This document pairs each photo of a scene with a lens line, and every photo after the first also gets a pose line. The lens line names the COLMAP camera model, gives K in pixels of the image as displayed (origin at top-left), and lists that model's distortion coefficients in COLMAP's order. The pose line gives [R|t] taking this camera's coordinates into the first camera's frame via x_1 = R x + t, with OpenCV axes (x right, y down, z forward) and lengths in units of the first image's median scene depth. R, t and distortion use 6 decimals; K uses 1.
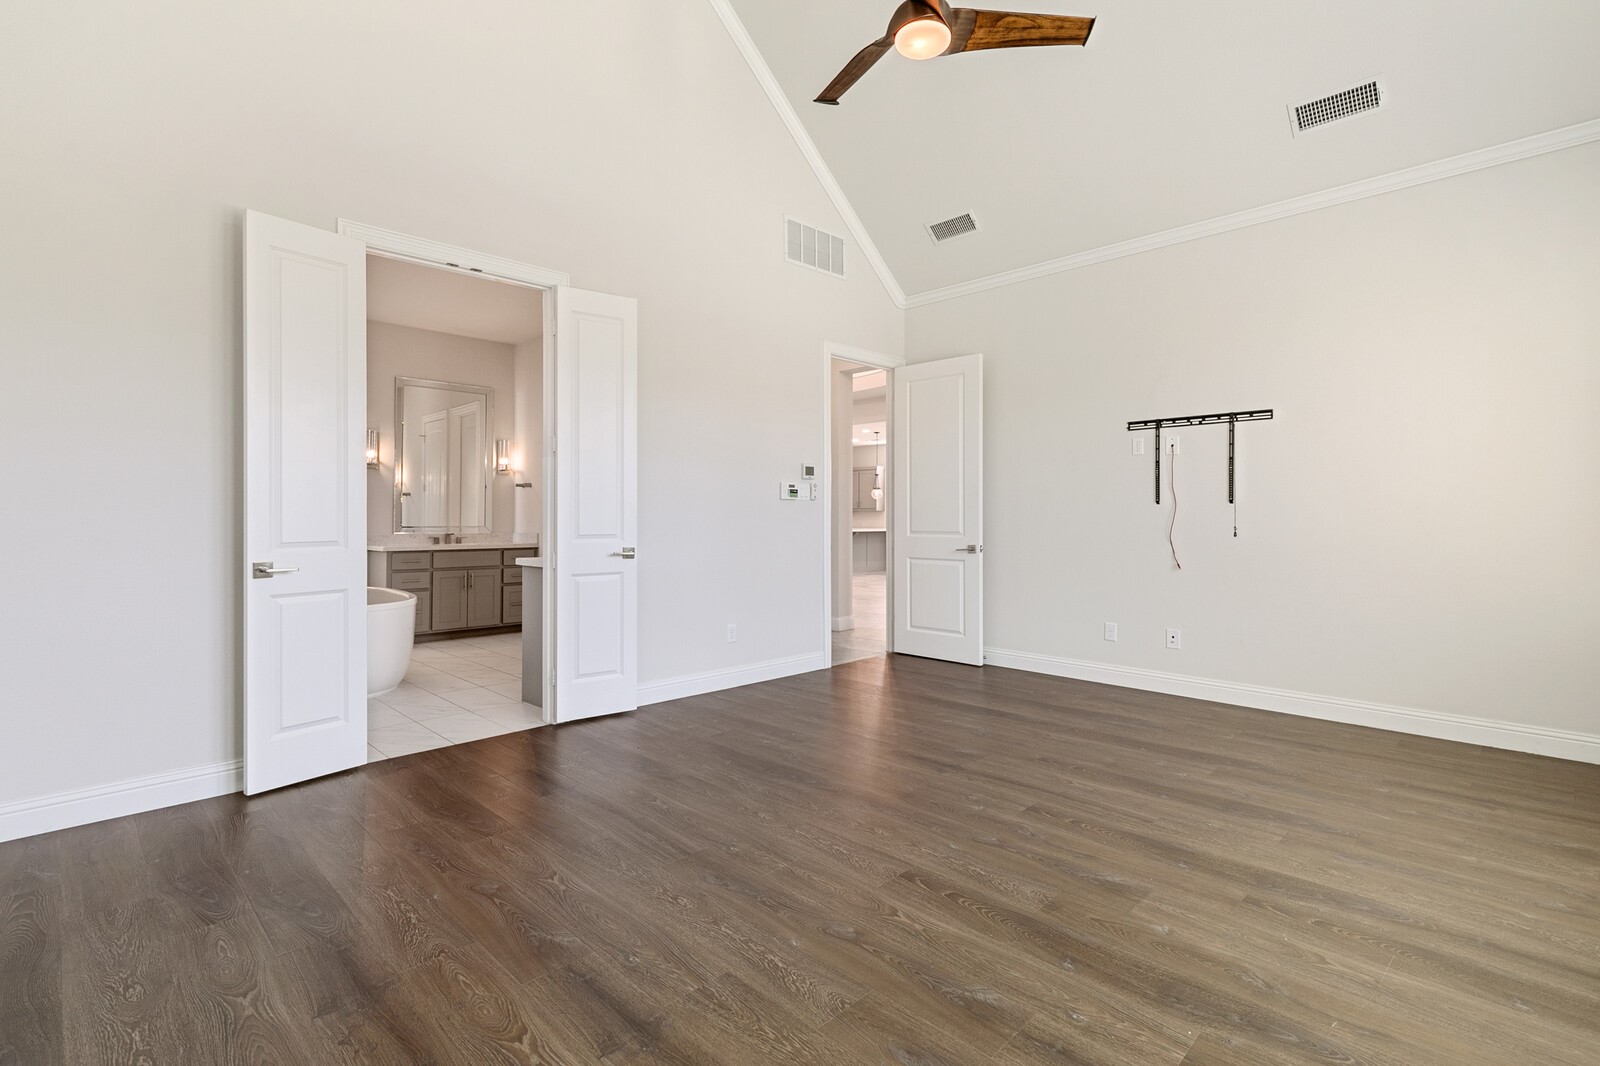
lens RADIAL K [[718.5, 0, 837.5], [0, 718.5, 516.9], [0, 0, 1]] dist [0.008896, -0.001049]
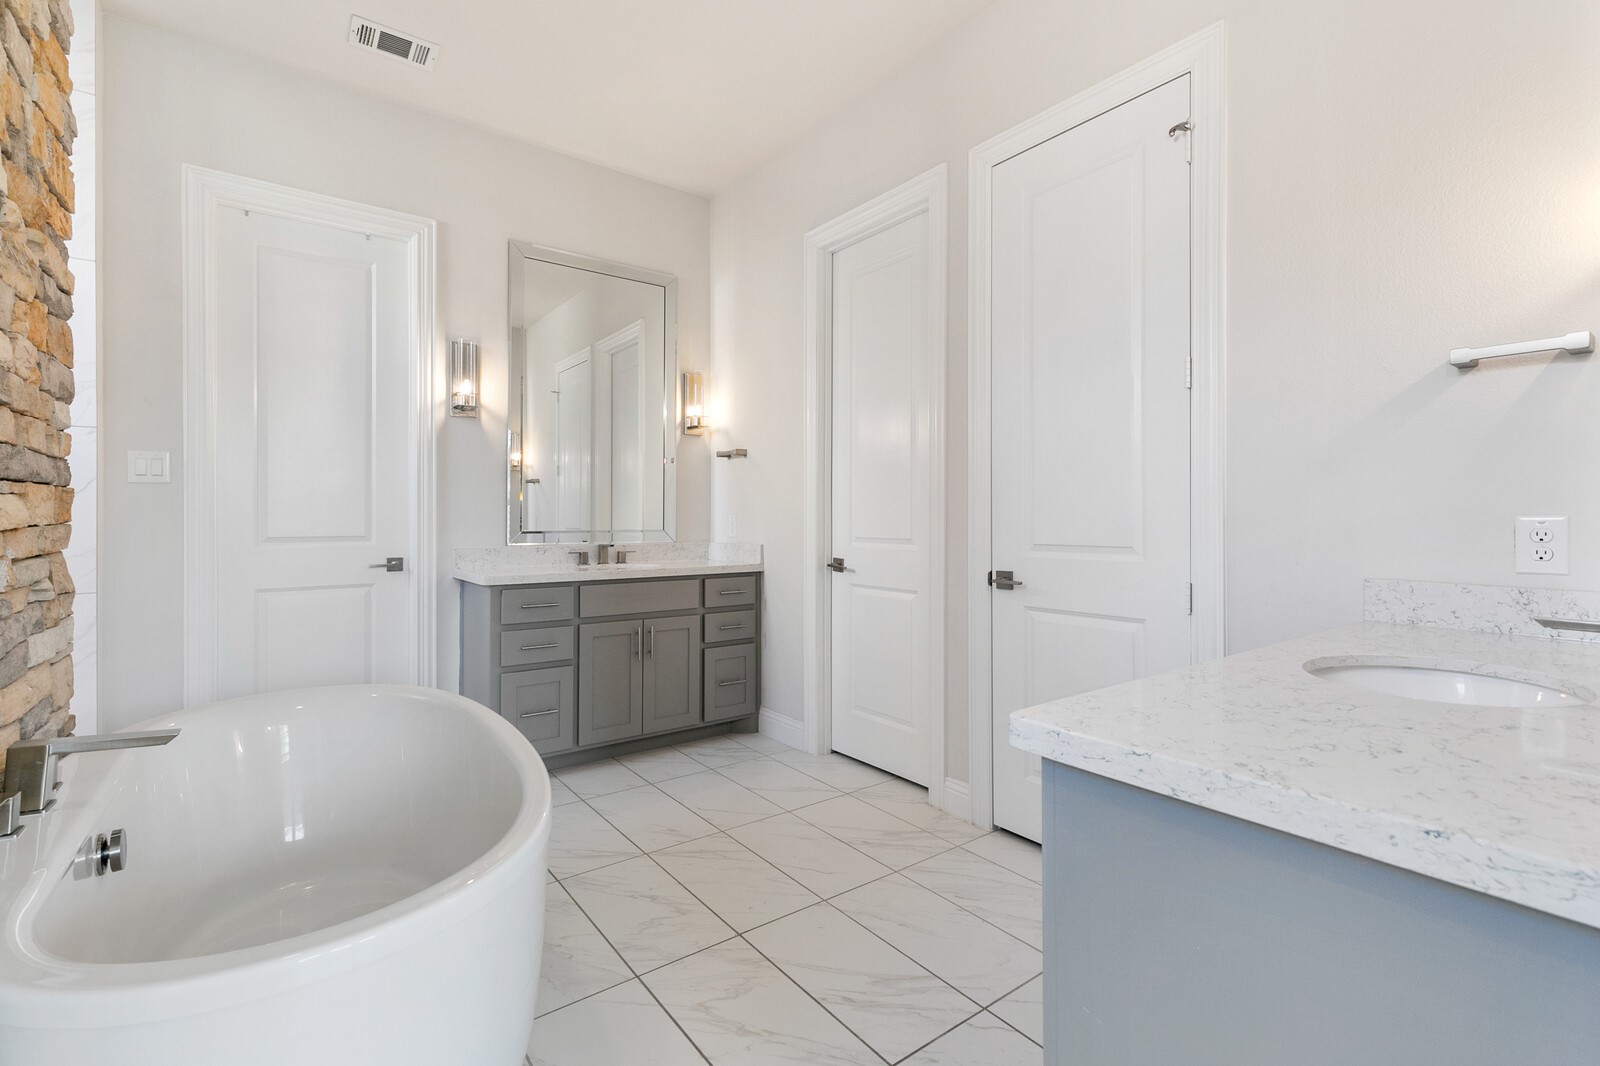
lens RADIAL K [[718.5, 0, 798.4], [0, 718.5, 527.9], [0, 0, 1]] dist [0.008896, -0.001049]
pose [[0.980649, -0.004873, -0.195713, -0.299015], [0.006687, 0.999941, 0.008612, 0.006892], [0.195660, -0.009754, 0.980623, 0.515330]]
